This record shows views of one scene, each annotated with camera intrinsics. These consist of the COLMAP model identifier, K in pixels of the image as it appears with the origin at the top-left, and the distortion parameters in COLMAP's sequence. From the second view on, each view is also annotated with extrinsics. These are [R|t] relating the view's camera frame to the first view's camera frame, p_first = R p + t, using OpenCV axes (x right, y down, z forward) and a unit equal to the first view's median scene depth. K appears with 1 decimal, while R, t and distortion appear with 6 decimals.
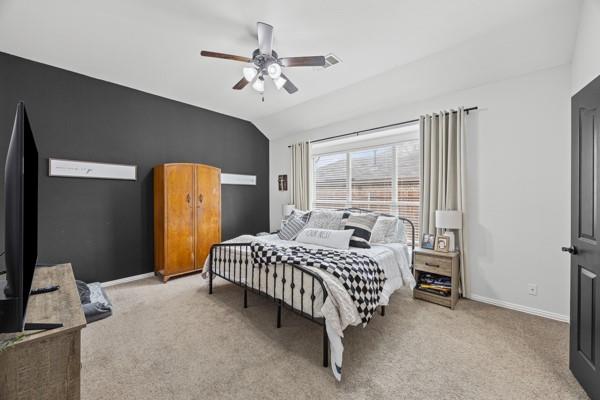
lens RADIAL K [[230.9, 0, 298.6], [0, 230.9, 197.4], [0, 0, 1]] dist [-0.000570, 0.000036]
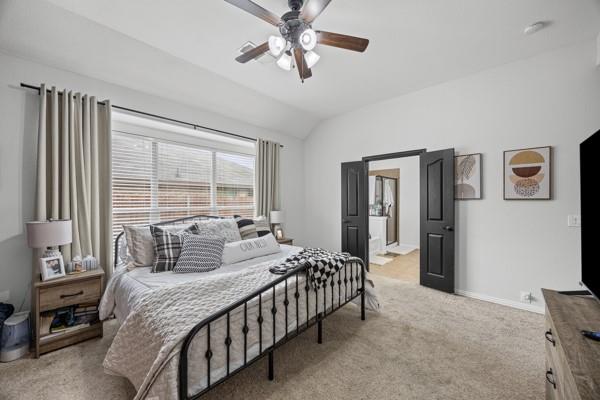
lens RADIAL K [[230.9, 0, 298.6], [0, 230.9, 197.4], [0, 0, 1]] dist [-0.000570, 0.000036]
pose [[-0.011838, 0.013546, 0.999838, -0.834440], [0.007033, 0.999885, -0.013463, -0.007595], [-0.999905, 0.006872, -0.011932, 0.895100]]
